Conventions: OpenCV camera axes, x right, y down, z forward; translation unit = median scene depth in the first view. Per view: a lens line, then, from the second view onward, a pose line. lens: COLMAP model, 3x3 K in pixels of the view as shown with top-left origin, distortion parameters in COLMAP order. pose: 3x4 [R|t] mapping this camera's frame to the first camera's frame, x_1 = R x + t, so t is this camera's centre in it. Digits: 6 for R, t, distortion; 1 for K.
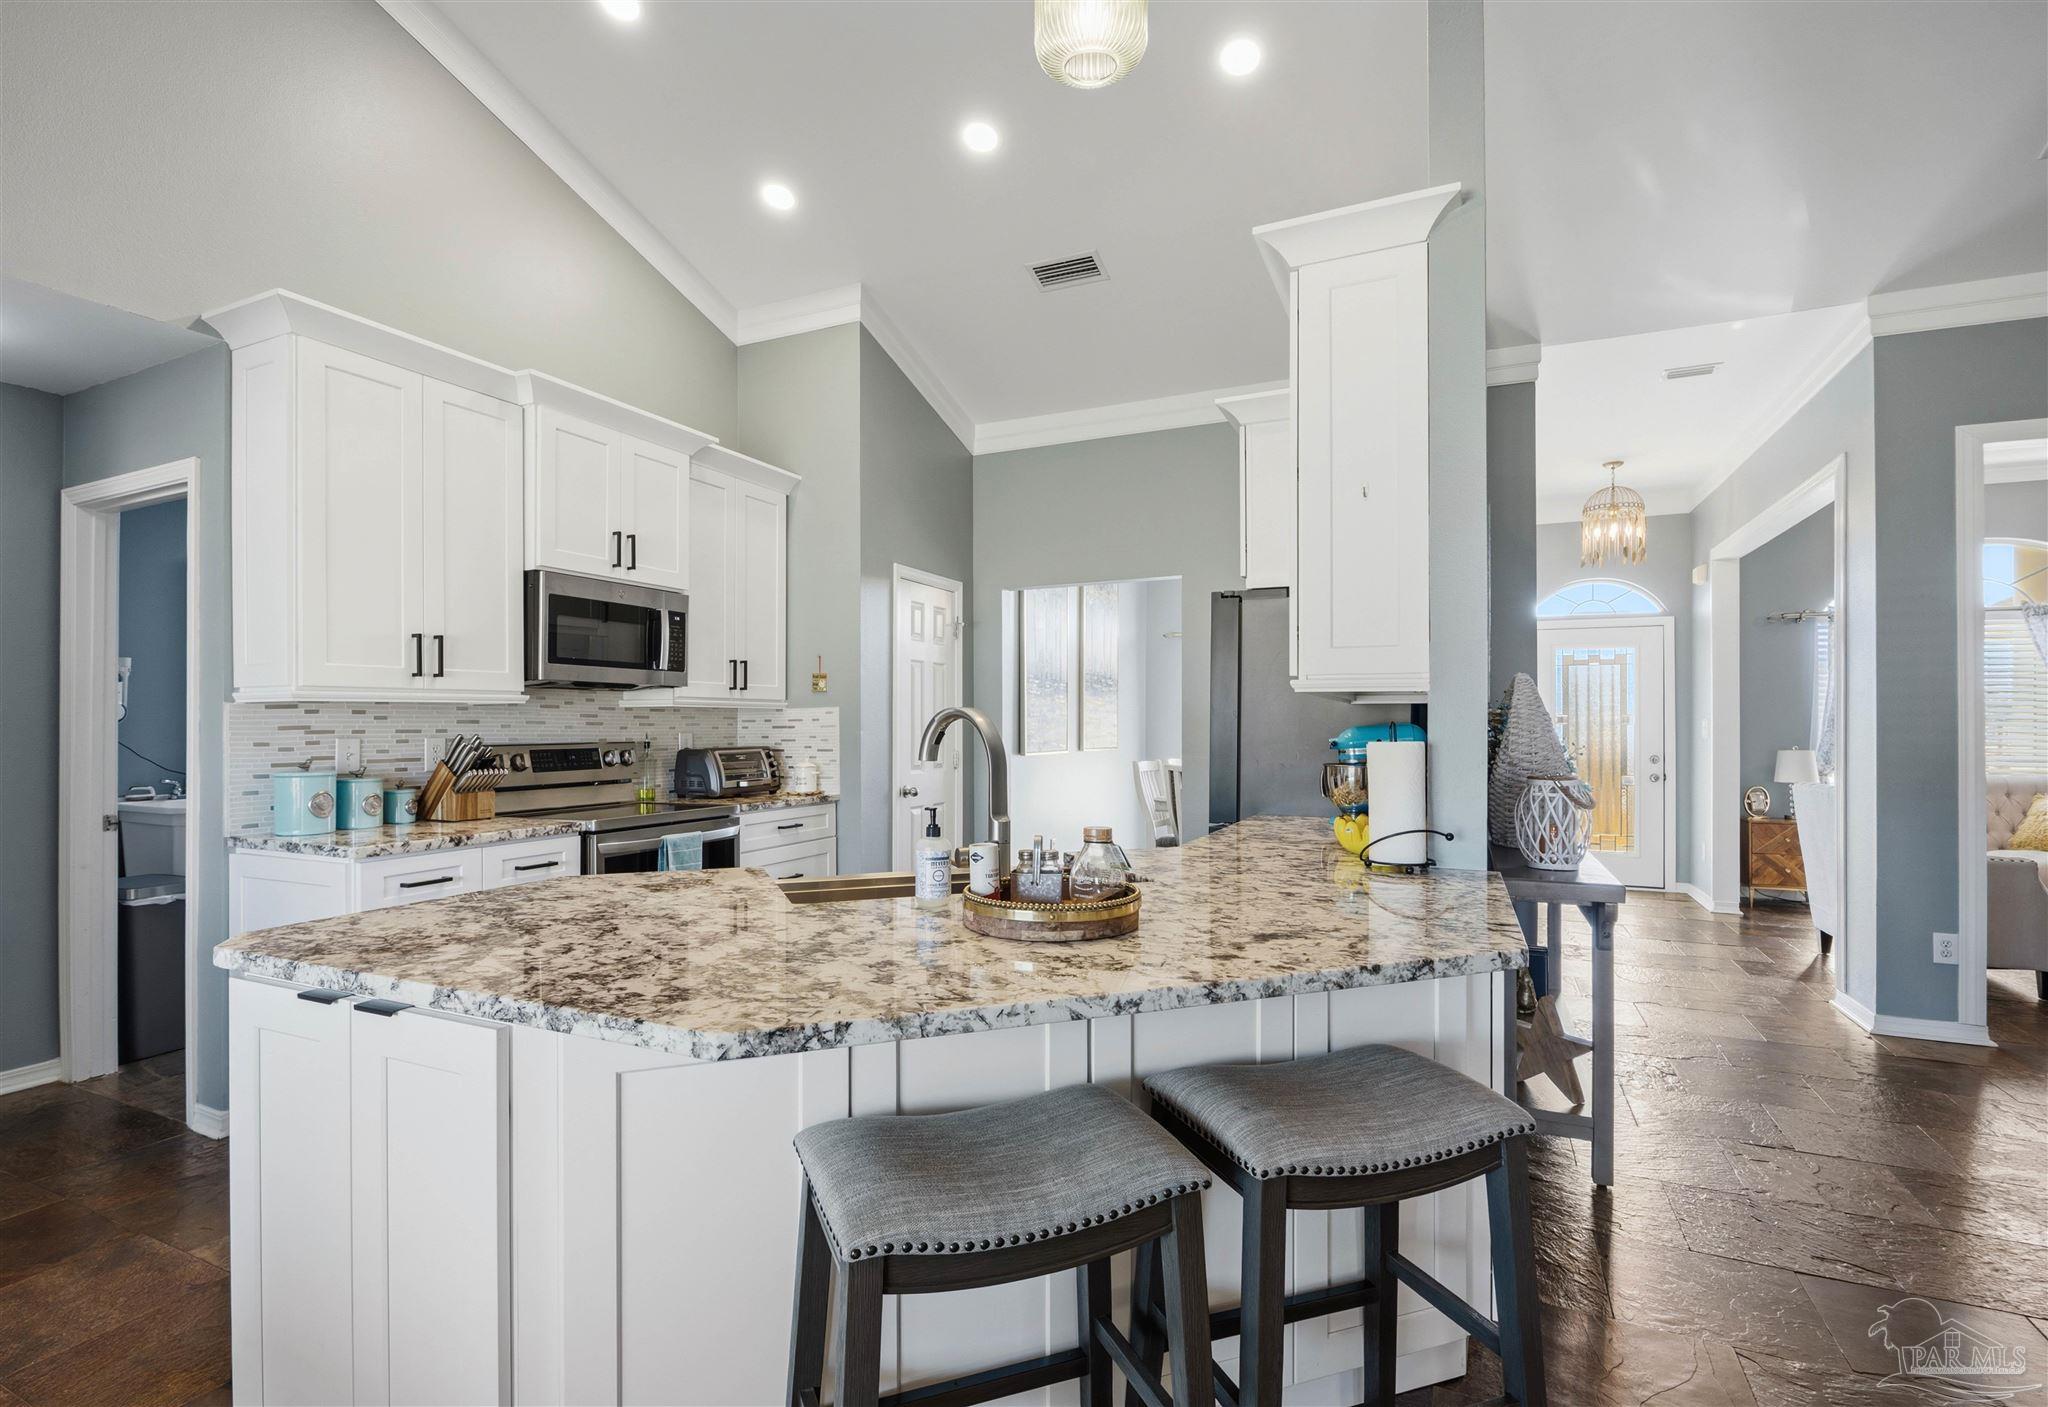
lens RADIAL K [[1006.8, 0, 965.7], [0, 1006.8, 726.6], [0, 0, 1]] dist [0.000508, 0.000199]
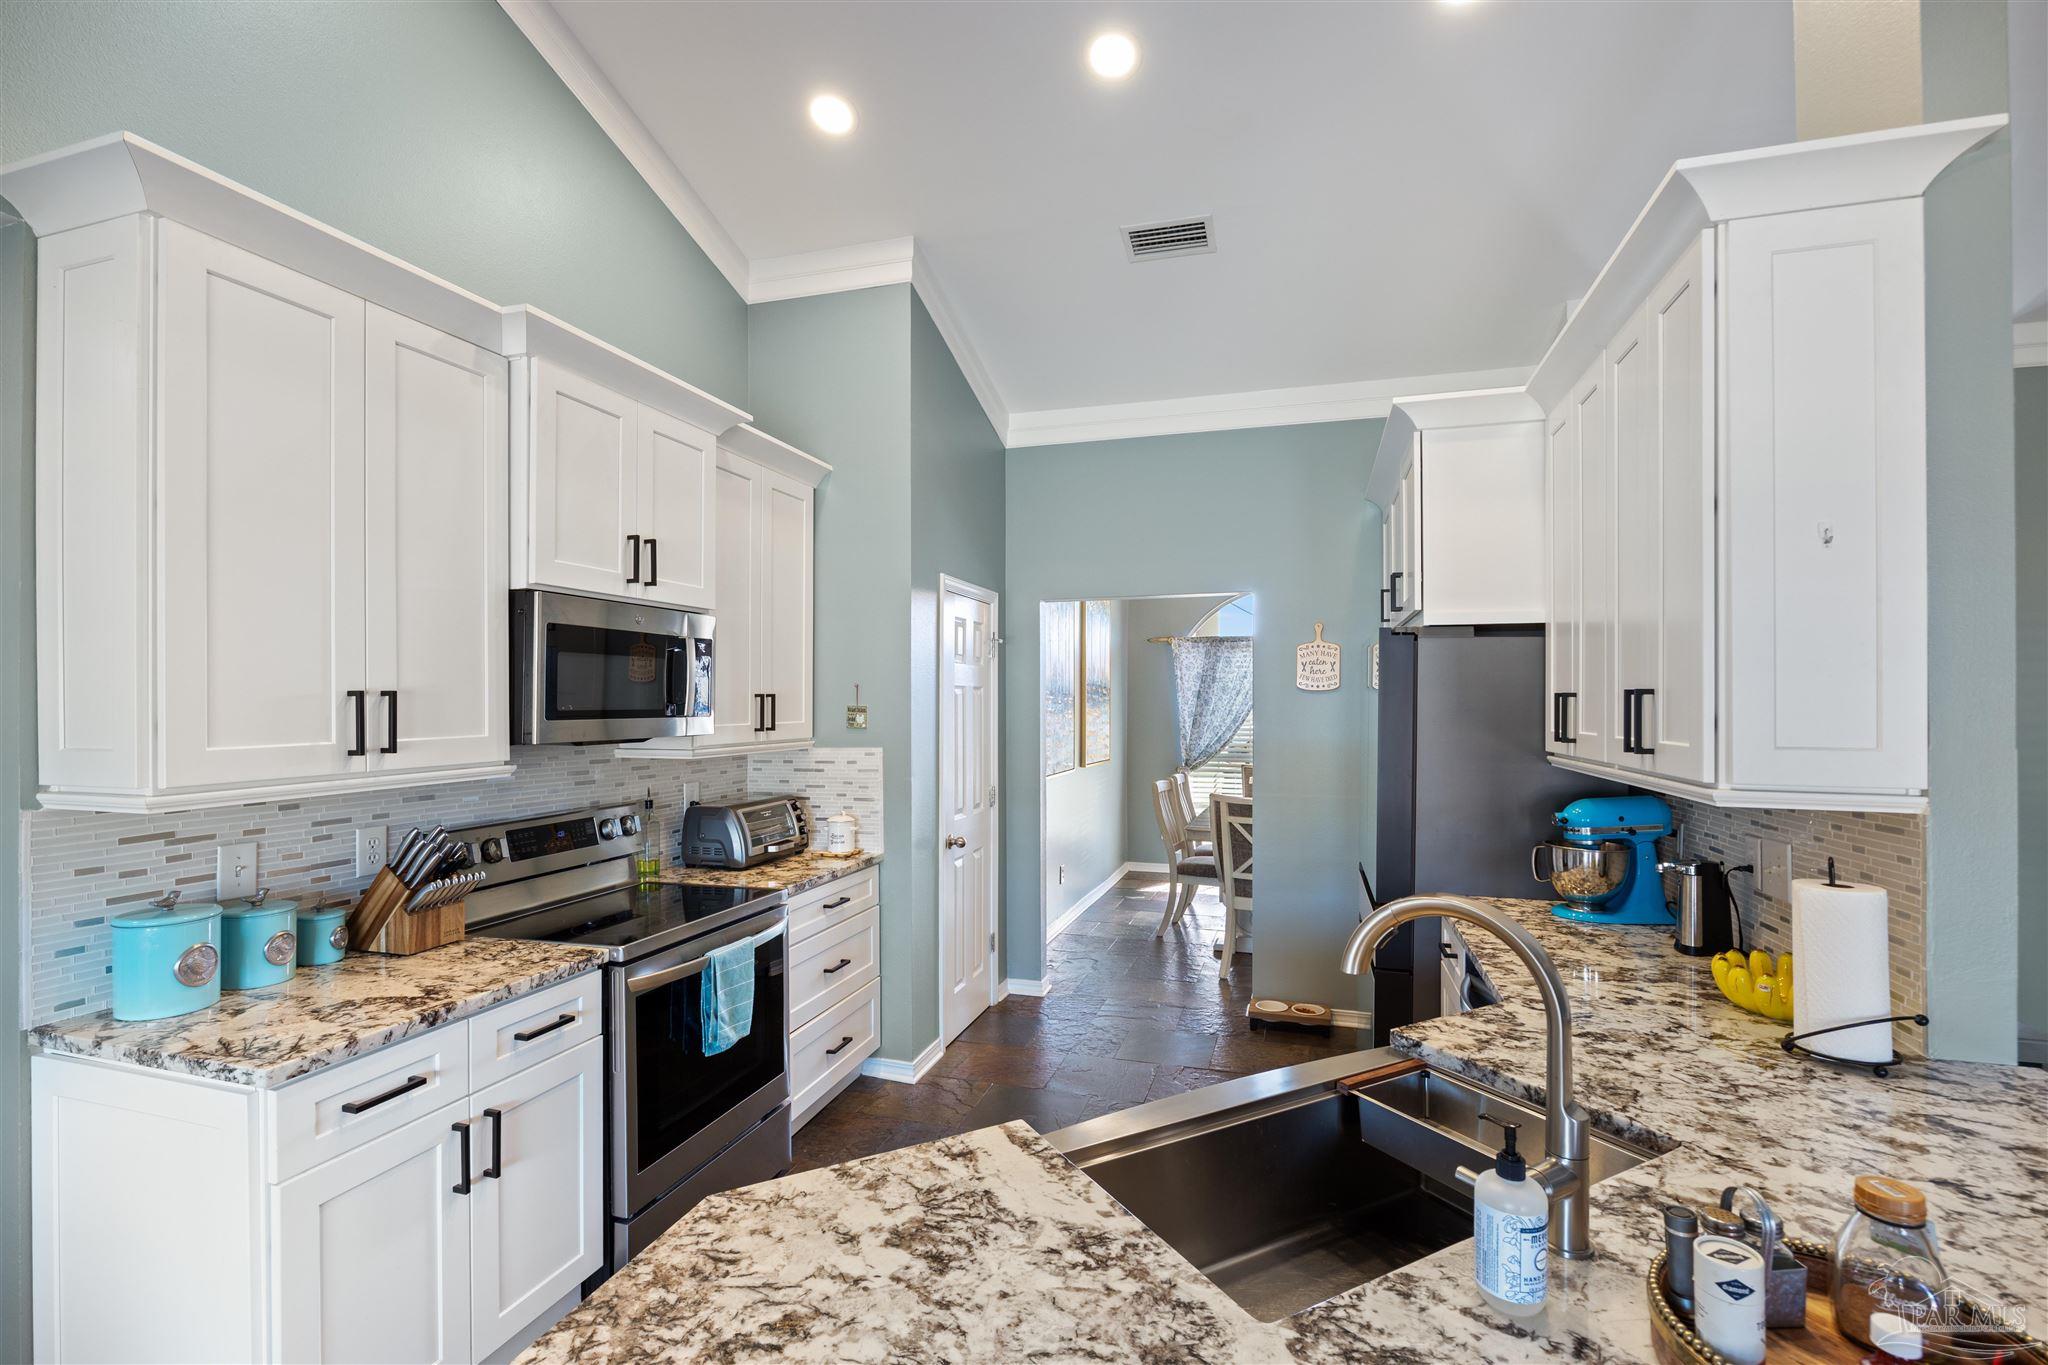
lens RADIAL K [[958.8, 0, 1014.4], [0, 958.8, 704.0], [0, 0, 1]] dist [-0.002852, -0.001215]
pose [[0.987298, 0.000071, 0.158877, -0.174052], [-0.000034, 1.000000, -0.000233, -0.066334], [-0.158877, 0.000225, 0.987298, 0.248342]]
